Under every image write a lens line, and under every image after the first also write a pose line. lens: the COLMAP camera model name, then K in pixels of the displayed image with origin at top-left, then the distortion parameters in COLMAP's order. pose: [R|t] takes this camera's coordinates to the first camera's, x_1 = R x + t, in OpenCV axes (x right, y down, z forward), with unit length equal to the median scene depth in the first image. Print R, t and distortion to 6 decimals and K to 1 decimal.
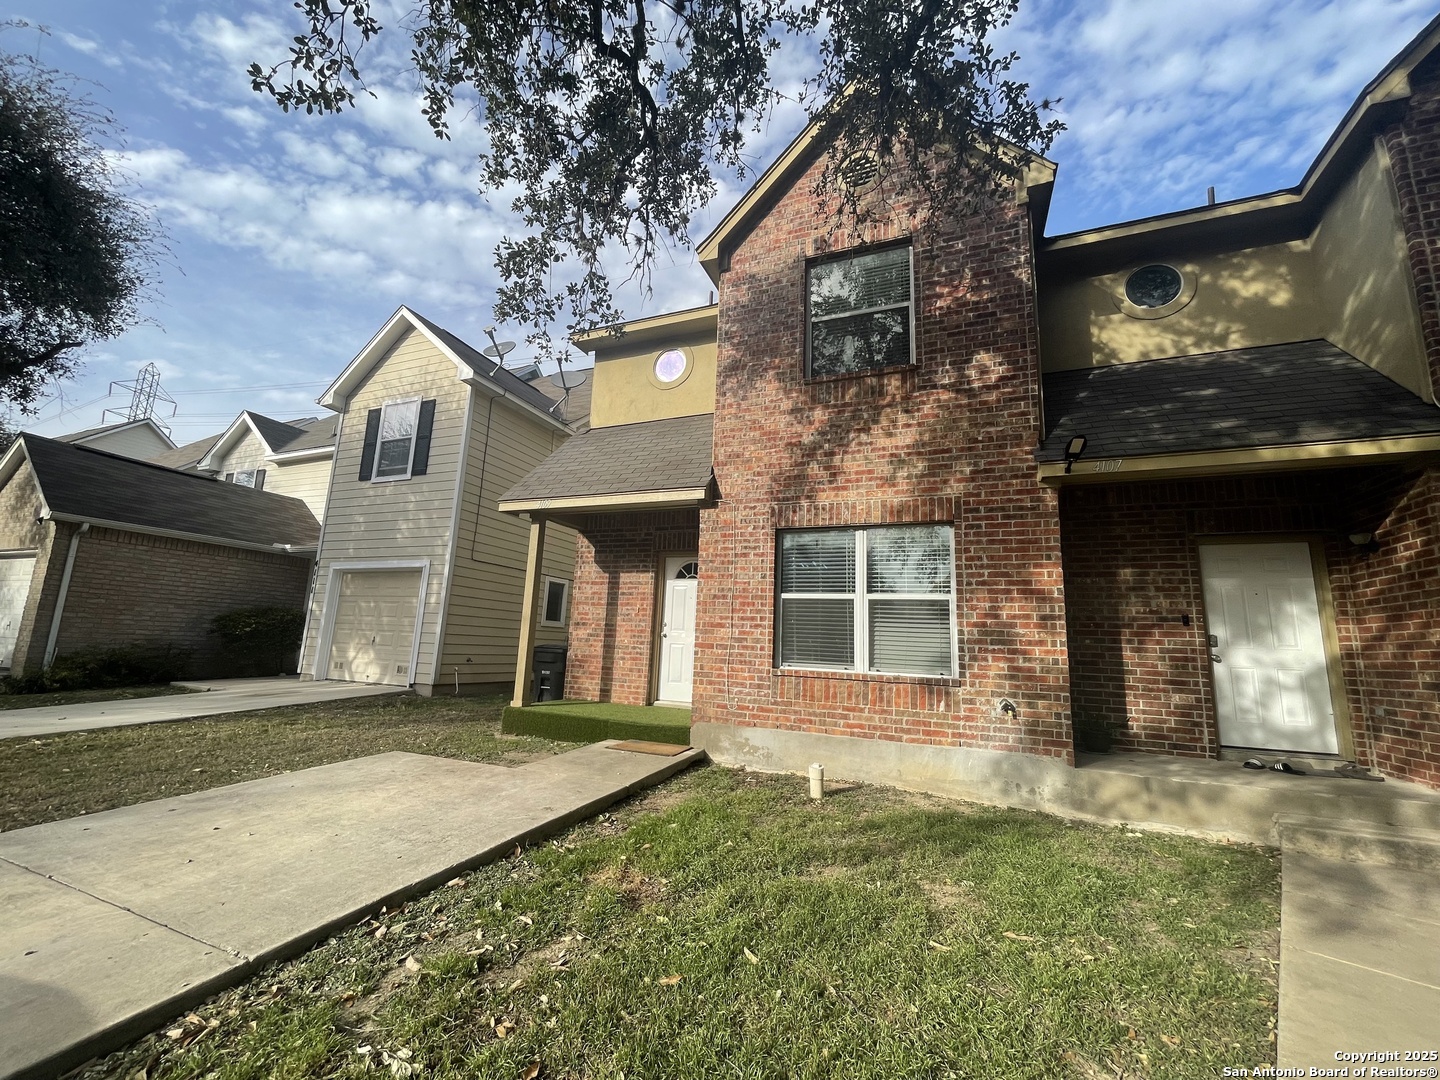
lens RADIAL K [[587.1, 0, 718.7], [0, 587.1, 548.7], [0, 0, 1]] dist [-0.001071, -0.000204]
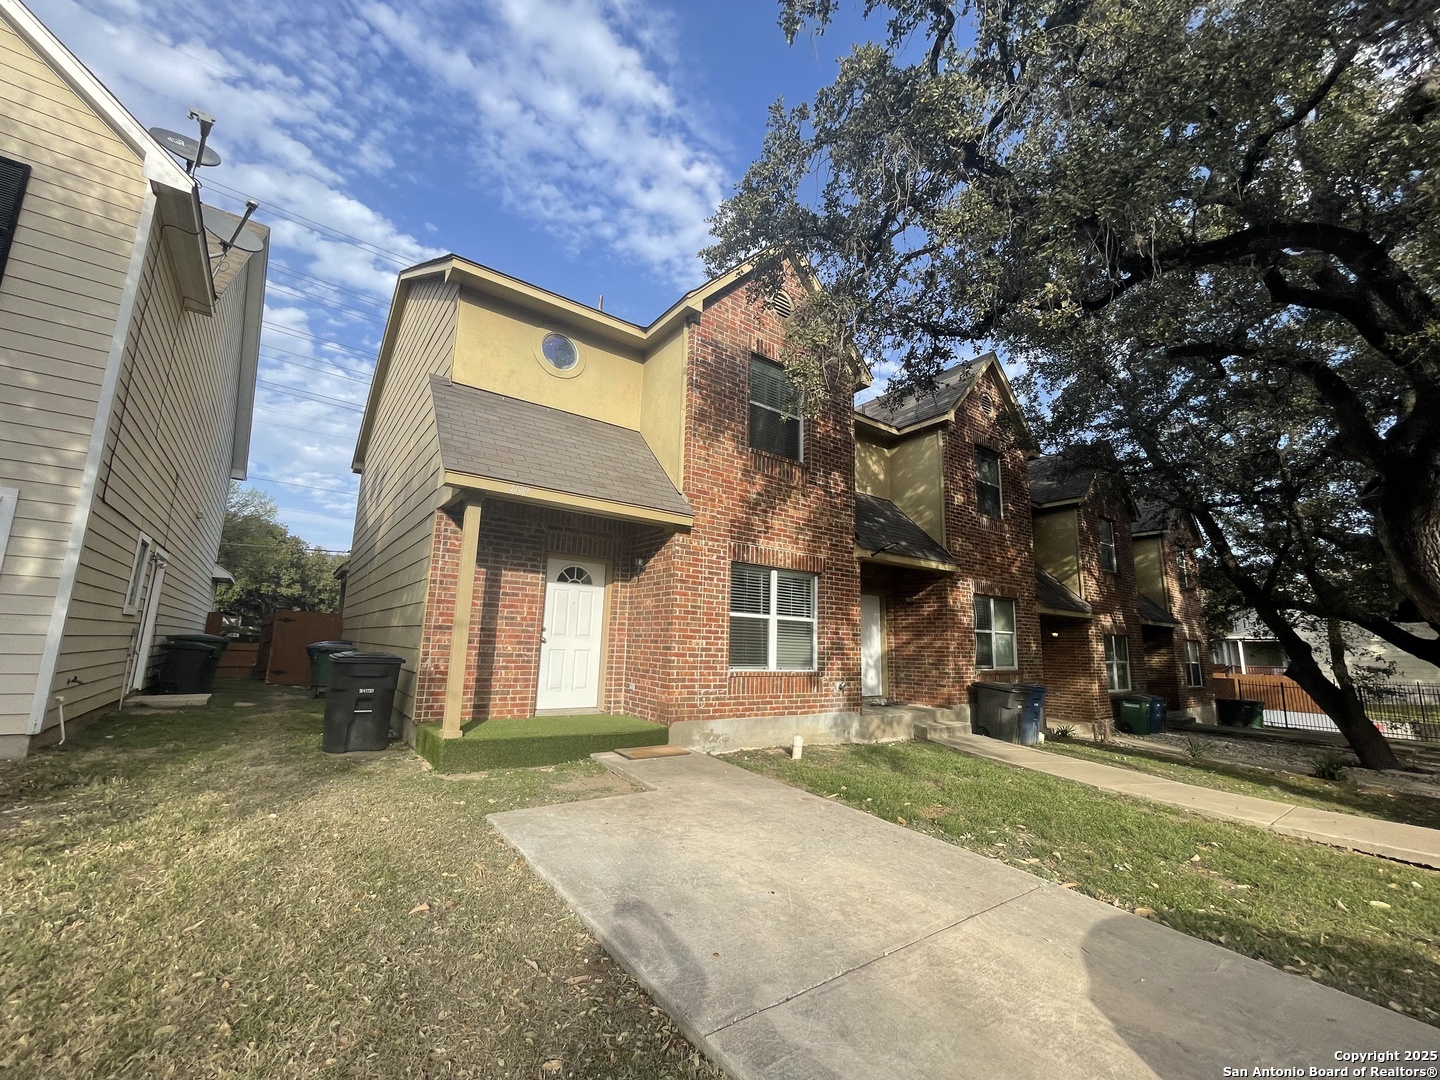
lens RADIAL K [[583.2, 0, 718.0], [0, 583.2, 545.9], [0, 0, 1]] dist [-0.000429, 0.000299]
pose [[0.512250, 0.120855, 0.850291, -1.048090], [-0.152237, 0.987149, -0.048593, -0.000783], [-0.845236, -0.104554, 0.524066, 0.390288]]
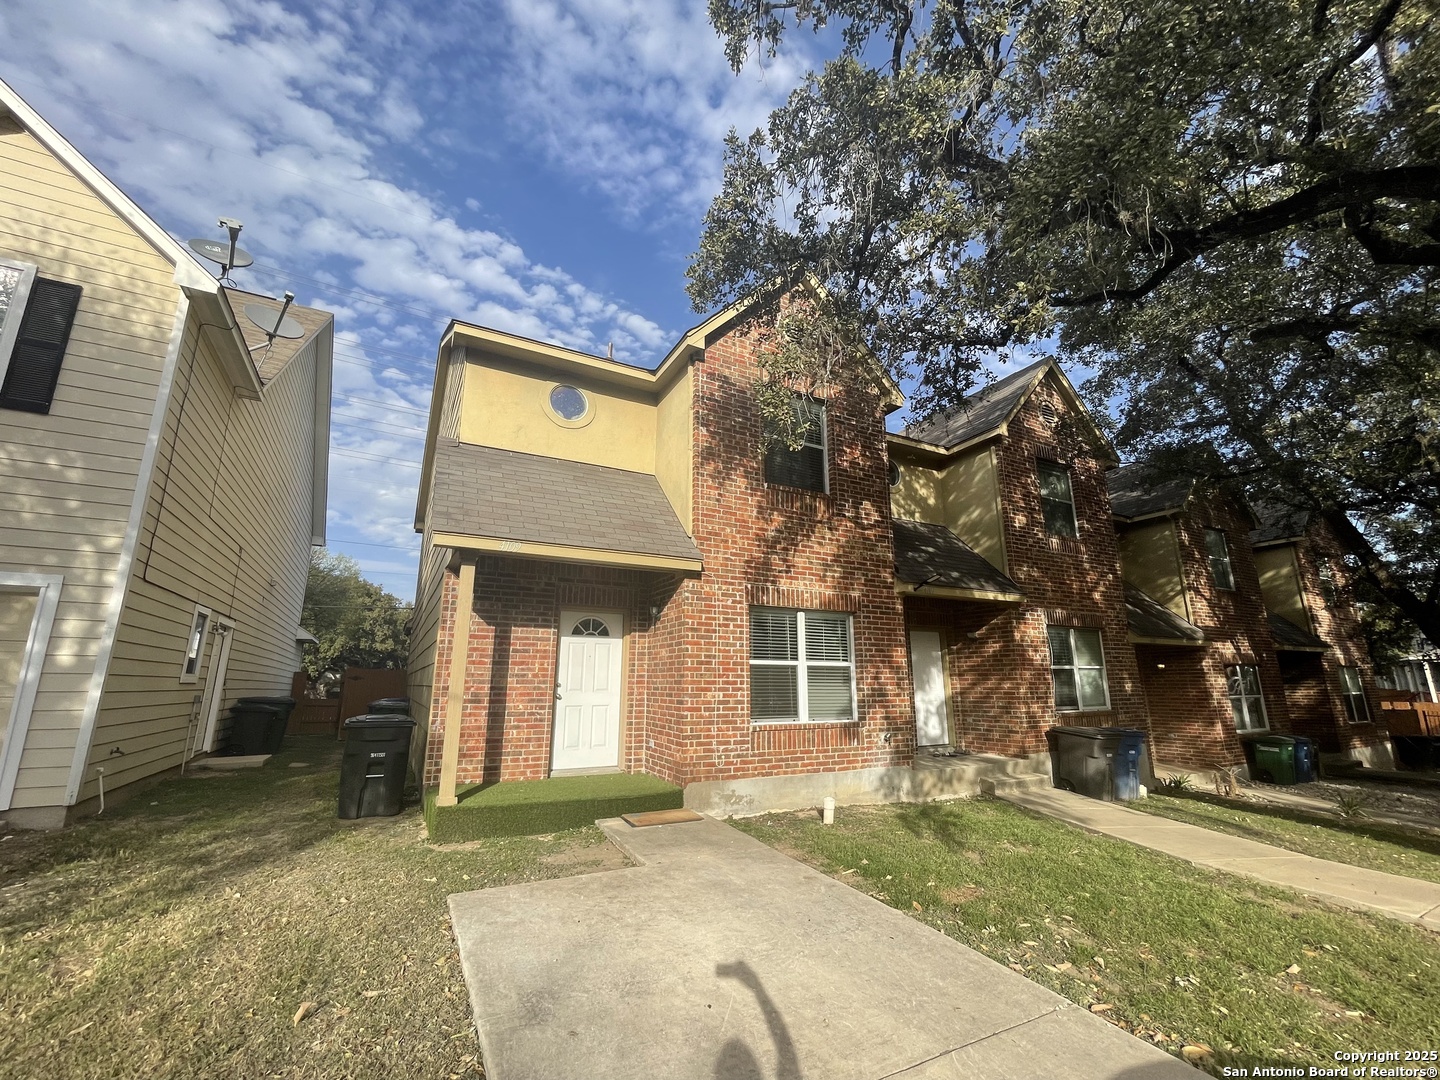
lens RADIAL K [[597.5, 0, 718.0], [0, 597.5, 545.5], [0, 0, 1]] dist [0.001796, -0.002194]
pose [[0.632032, 0.136533, 0.762820, -0.929863], [-0.104318, 0.990387, -0.090833, -0.038839], [-0.767889, -0.022167, 0.640199, 0.295231]]
